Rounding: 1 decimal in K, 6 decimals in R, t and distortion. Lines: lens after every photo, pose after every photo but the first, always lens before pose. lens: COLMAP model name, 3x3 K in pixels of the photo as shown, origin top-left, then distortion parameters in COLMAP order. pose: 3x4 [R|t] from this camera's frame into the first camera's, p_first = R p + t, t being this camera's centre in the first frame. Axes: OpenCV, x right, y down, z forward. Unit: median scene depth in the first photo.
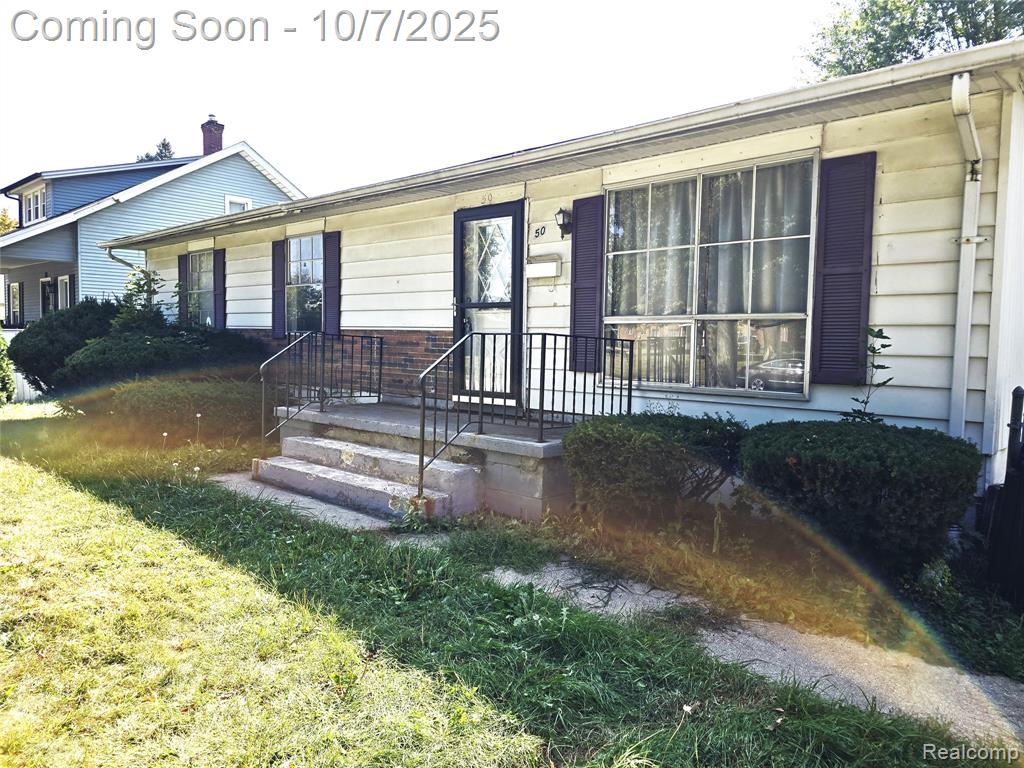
lens RADIAL K [[697.1, 0, 517.5], [0, 697.1, 387.1], [0, 0, 1]] dist [0.038460, -0.008374]
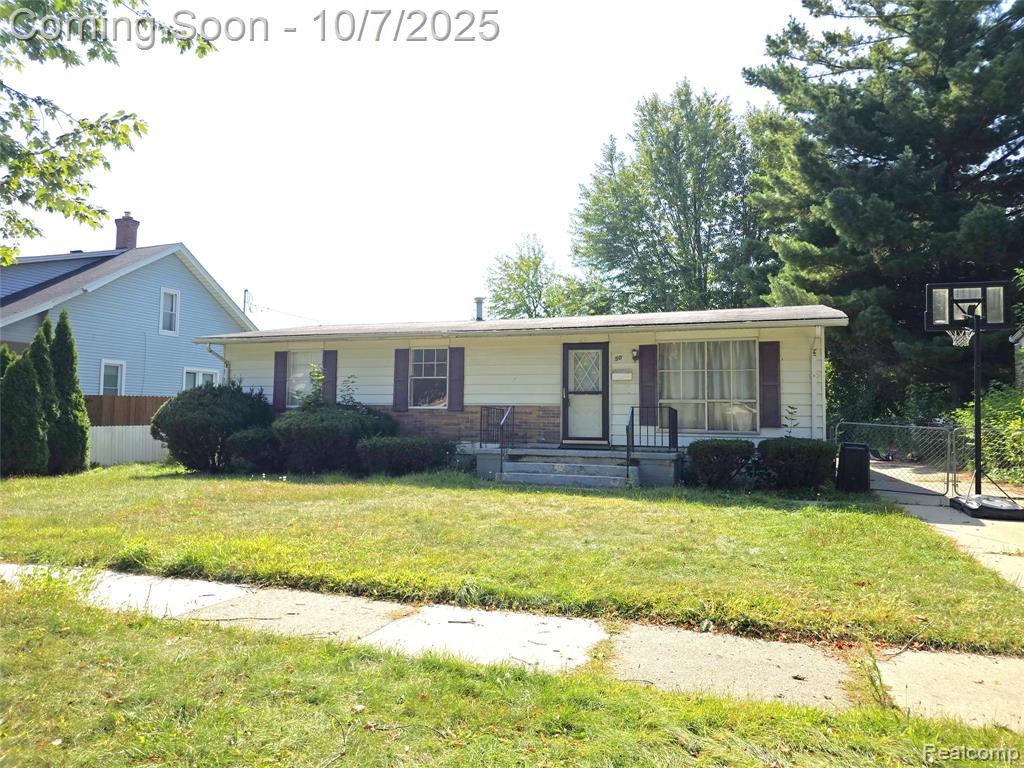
lens RADIAL K [[697.1, 0, 506.4], [0, 697.1, 381.9], [0, 0, 1]] dist [0.038460, -0.008374]
pose [[0.929354, 0.013010, 0.368961, -1.067576], [0.029271, 0.993636, -0.108765, 0.064077], [-0.368028, 0.111881, 0.923059, -0.798447]]
